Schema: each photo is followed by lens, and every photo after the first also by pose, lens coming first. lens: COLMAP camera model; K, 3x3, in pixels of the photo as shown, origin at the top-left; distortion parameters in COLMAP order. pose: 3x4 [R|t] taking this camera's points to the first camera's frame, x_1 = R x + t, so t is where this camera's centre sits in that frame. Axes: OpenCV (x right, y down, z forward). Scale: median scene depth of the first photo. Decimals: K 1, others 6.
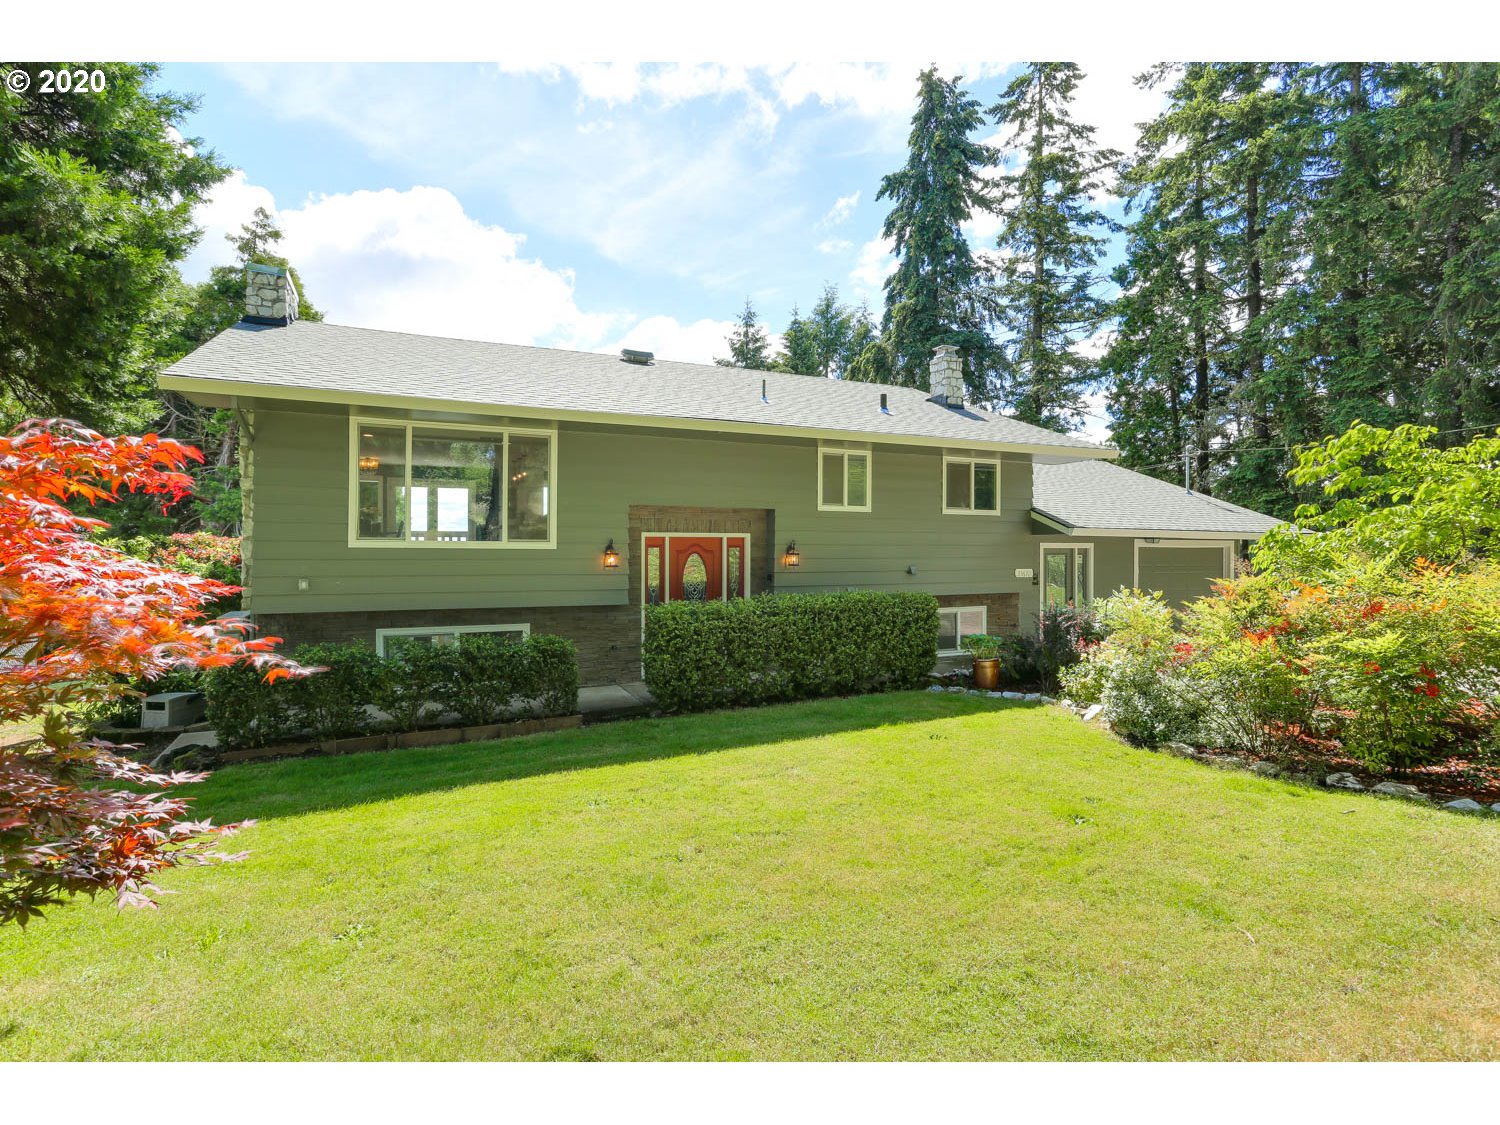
lens RADIAL K [[770.5, 0, 746.7], [0, 770.5, 563.0], [0, 0, 1]] dist [-0.005559, 0.005300]
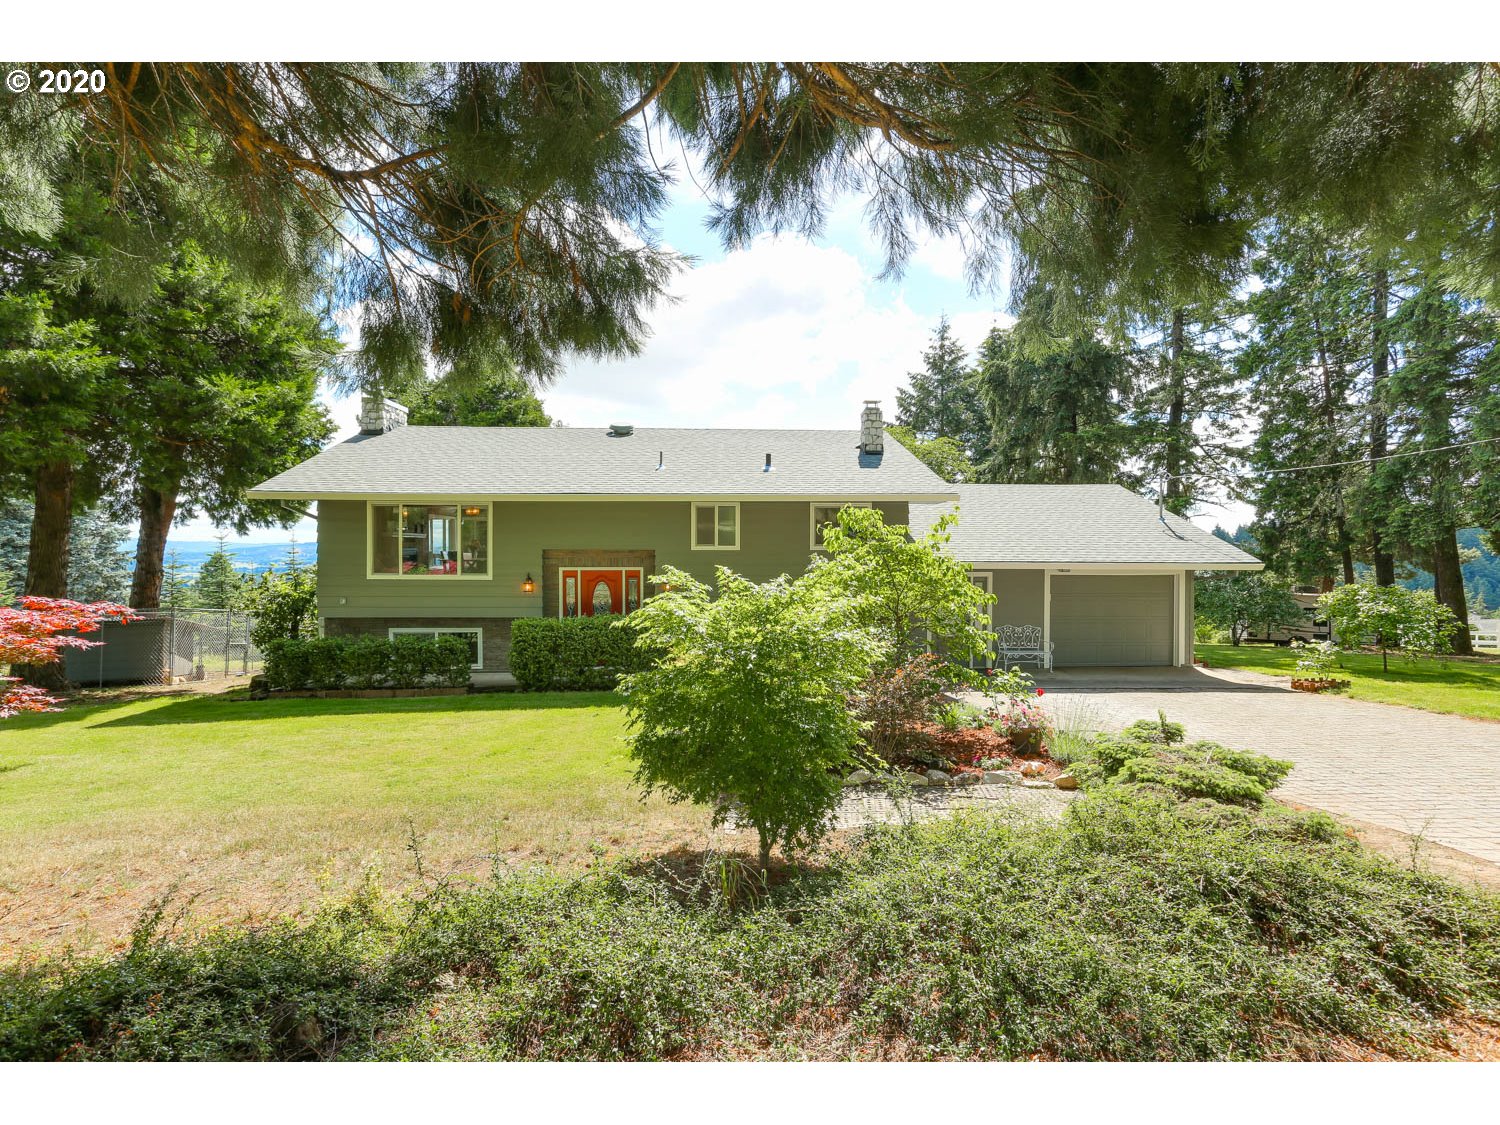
lens RADIAL K [[770.5, 0, 751.8], [0, 770.5, 559.7], [0, 0, 1]] dist [-0.005559, 0.005300]
pose [[0.930037, 0.004256, -0.367440, 0.681328], [-0.006144, 0.999973, -0.003970, -0.047399], [0.367414, 0.005950, 0.930039, -0.190986]]
